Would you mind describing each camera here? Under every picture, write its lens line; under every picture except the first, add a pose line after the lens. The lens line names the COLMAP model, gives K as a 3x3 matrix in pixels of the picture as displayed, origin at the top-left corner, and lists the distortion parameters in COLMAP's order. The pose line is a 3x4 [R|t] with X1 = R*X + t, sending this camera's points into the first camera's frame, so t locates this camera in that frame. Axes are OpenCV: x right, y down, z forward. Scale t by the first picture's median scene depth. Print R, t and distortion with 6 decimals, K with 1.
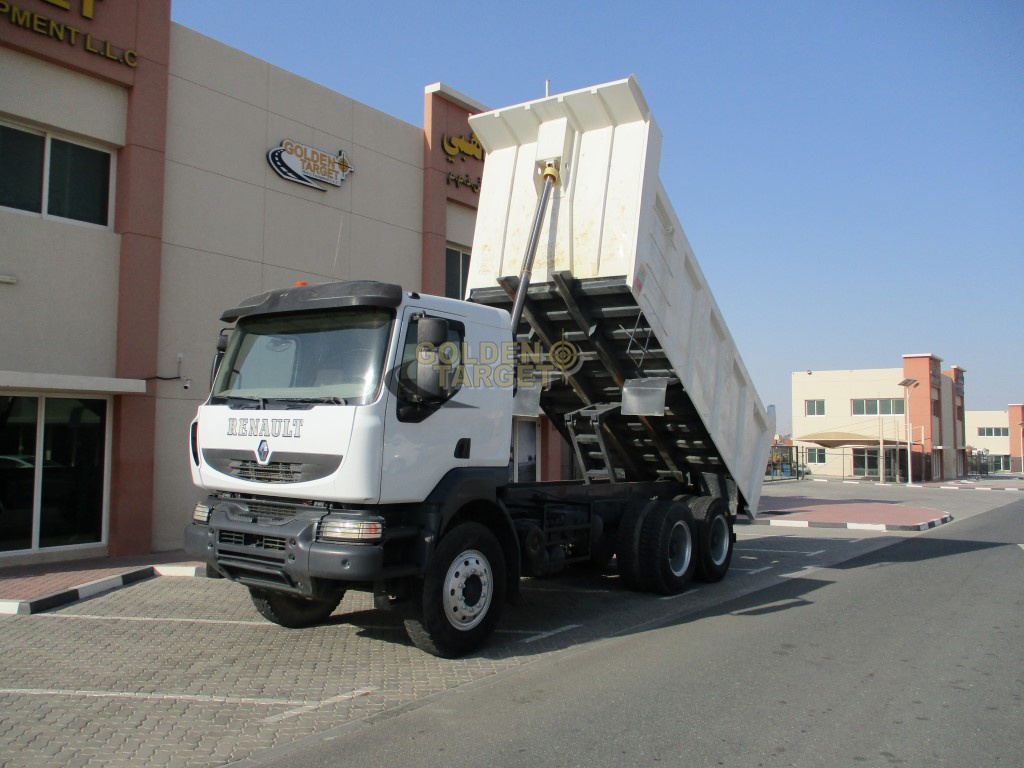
lens RADIAL K [[839.9, 0, 512.0], [0, 839.9, 384.0], [0, 0, 1]] dist [-0.045358, 0.015258]
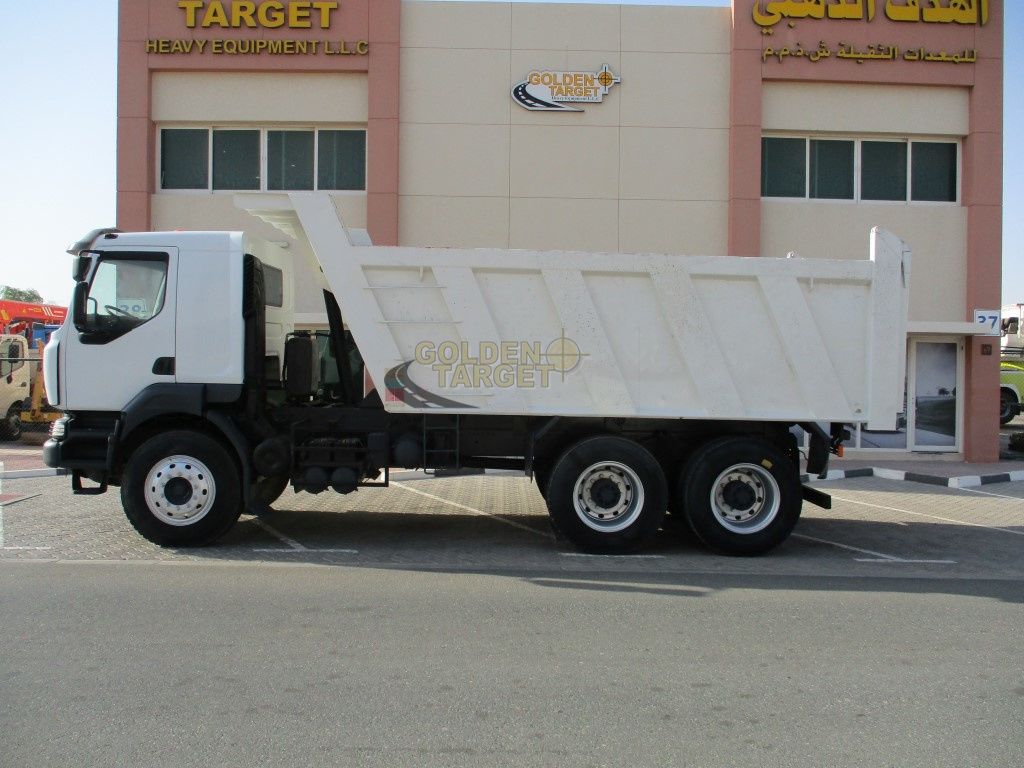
lens RADIAL K [[839.9, 0, 512.0], [0, 839.9, 384.0], [0, 0, 1]] dist [-0.045358, 0.015258]
pose [[0.608462, 0.023754, -0.793228, 0.542508], [0.043194, 0.997079, 0.062992, 0.024735], [0.792407, -0.072590, 0.605658, 0.333535]]
